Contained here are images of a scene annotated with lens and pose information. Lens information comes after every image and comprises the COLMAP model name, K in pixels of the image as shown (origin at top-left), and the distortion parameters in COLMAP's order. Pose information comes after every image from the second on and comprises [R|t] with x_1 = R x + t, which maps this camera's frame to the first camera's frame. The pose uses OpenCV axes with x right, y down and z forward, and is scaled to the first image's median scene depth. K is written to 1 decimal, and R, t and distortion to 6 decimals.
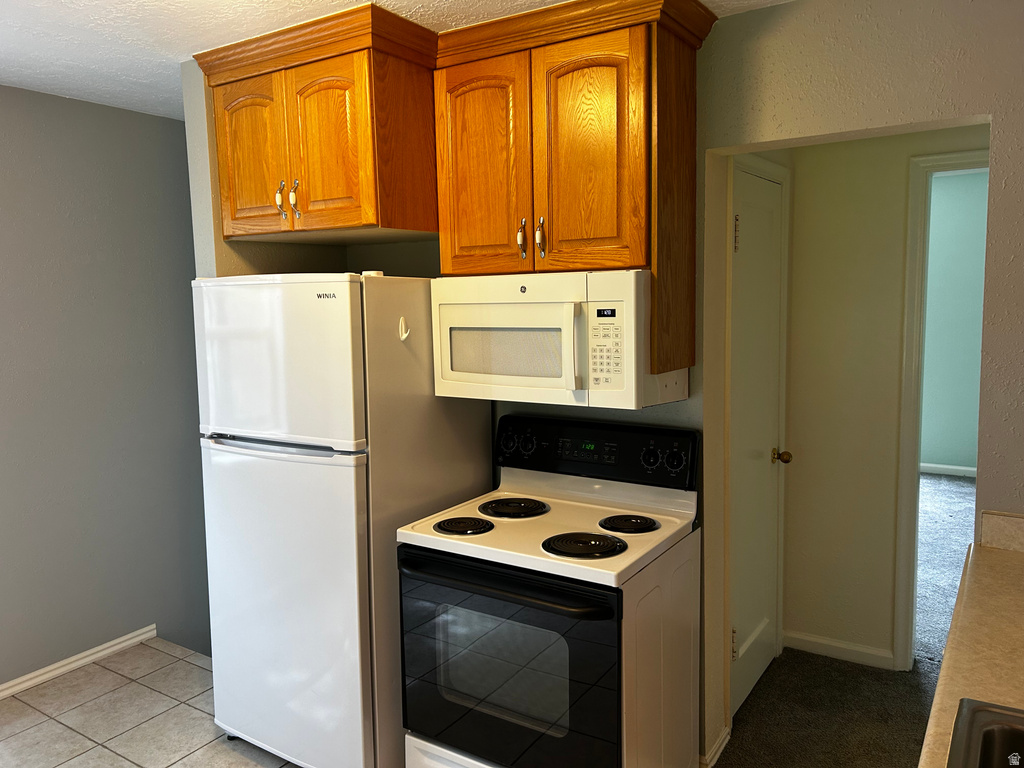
lens RADIAL K [[775.7, 0, 514.2], [0, 775.7, 387.7], [0, 0, 1]] dist [0.026288, -0.011563]
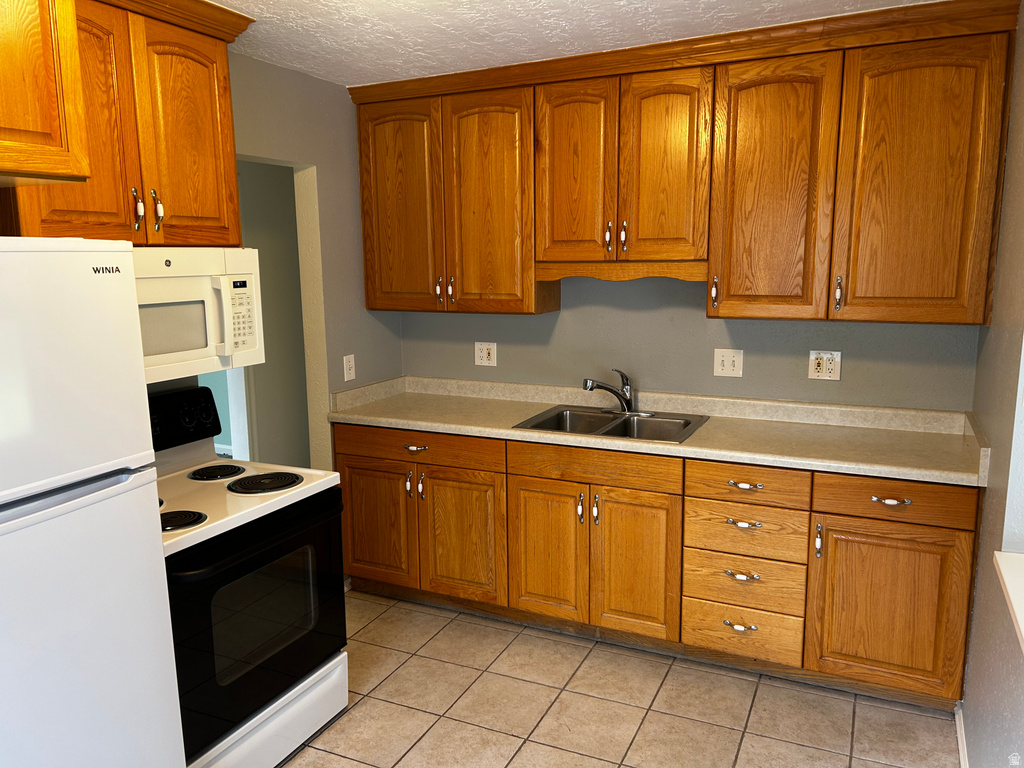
lens RADIAL K [[775.7, 0, 514.2], [0, 775.7, 383.4], [0, 0, 1]] dist [0.026288, -0.011563]
pose [[-0.111810, -0.143454, 0.983321, -1.076046], [0.126865, 0.979368, 0.157303, -0.080970], [-0.985598, 0.142337, -0.091304, 0.709815]]
